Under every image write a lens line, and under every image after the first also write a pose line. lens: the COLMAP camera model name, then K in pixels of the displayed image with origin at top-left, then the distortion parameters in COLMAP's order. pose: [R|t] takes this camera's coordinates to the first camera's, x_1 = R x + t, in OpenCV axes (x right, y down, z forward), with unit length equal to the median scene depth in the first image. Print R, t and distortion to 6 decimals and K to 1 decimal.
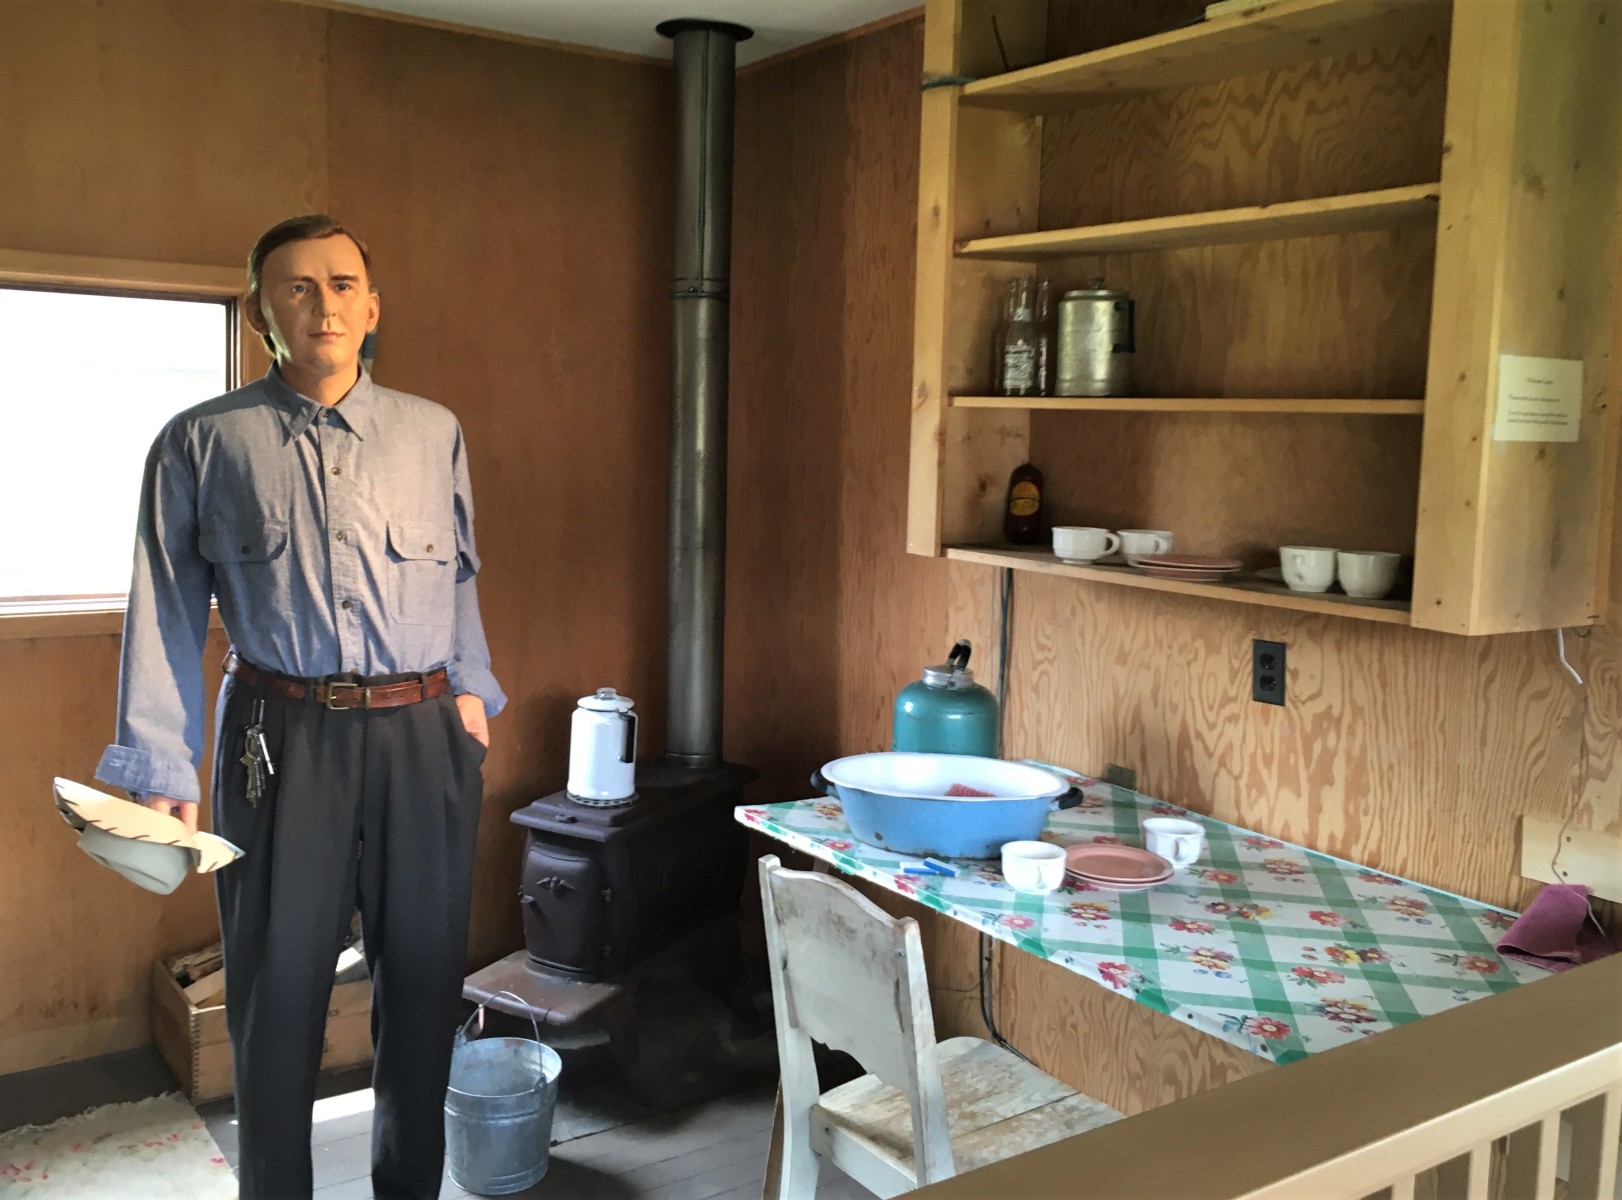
lens RADIAL K [[1494.3, 0, 731.0], [0, 1494.3, 523.0], [0, 0, 1]] dist [0.047104, 0.000000]
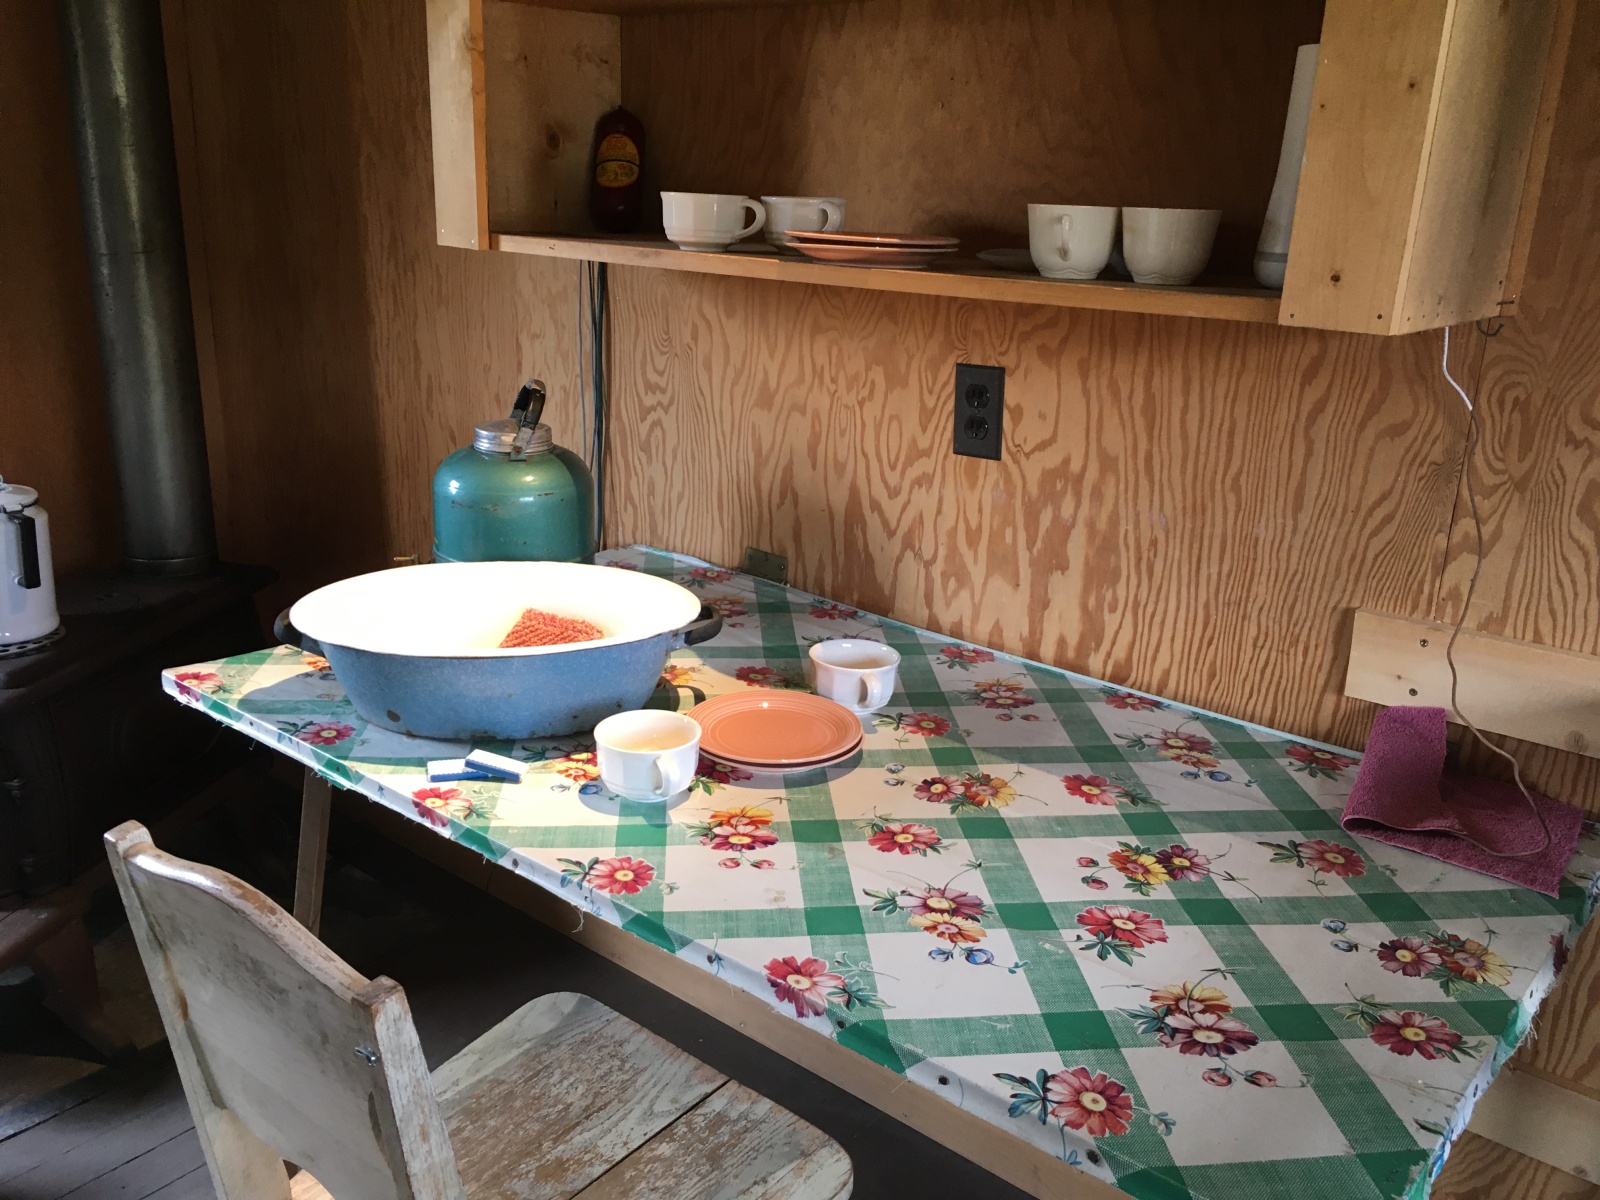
lens RADIAL K [[1355.2, 0, 801.4], [0, 1355.2, 588.7], [0, 0, 1]] dist [0.069313, -0.078862]
pose [[0.952008, -0.080511, 0.295294, 0.101101], [0.011540, 0.973539, 0.228229, 0.039006], [-0.305855, -0.213868, 0.927746, 0.473216]]
